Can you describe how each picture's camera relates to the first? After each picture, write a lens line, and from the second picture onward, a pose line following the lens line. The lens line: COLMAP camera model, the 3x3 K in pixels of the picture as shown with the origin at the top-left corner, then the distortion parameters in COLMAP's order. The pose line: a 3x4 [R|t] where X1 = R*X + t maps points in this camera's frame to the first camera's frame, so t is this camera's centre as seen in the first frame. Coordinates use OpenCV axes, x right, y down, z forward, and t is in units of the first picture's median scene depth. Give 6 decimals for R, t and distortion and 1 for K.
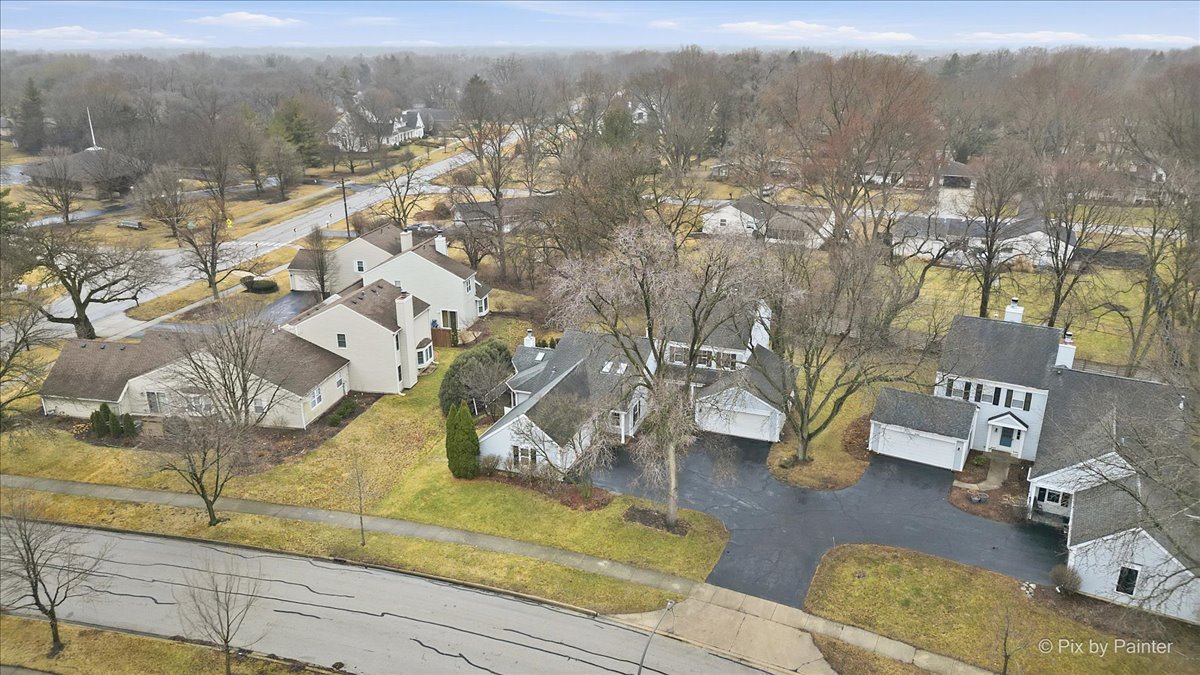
lens RADIAL K [[843.3, 0, 600.0], [0, 843.3, 337.5], [0, 0, 1]] dist [0.071964, -0.076575]
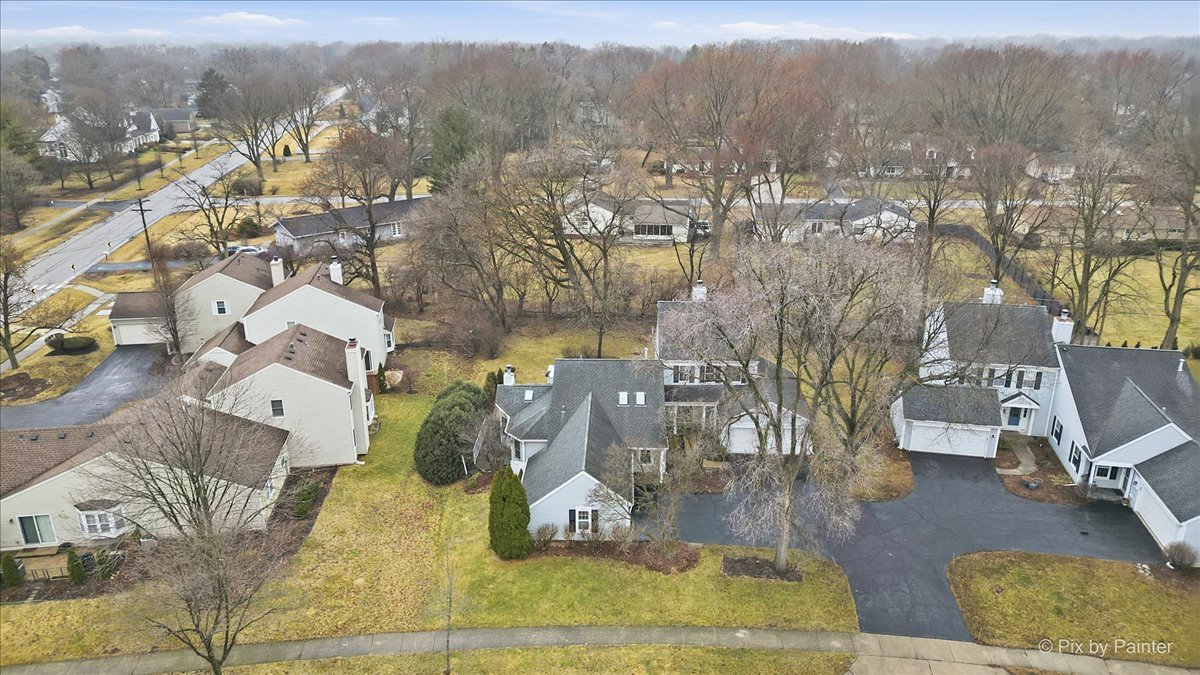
lens RADIAL K [[843.3, 0, 600.0], [0, 843.3, 337.5], [0, 0, 1]] dist [0.071964, -0.076575]
pose [[0.946098, -0.111112, 0.304223, -0.273689], [0.108063, 0.993780, 0.026897, -0.054611], [-0.305319, 0.007428, 0.952221, 0.162802]]
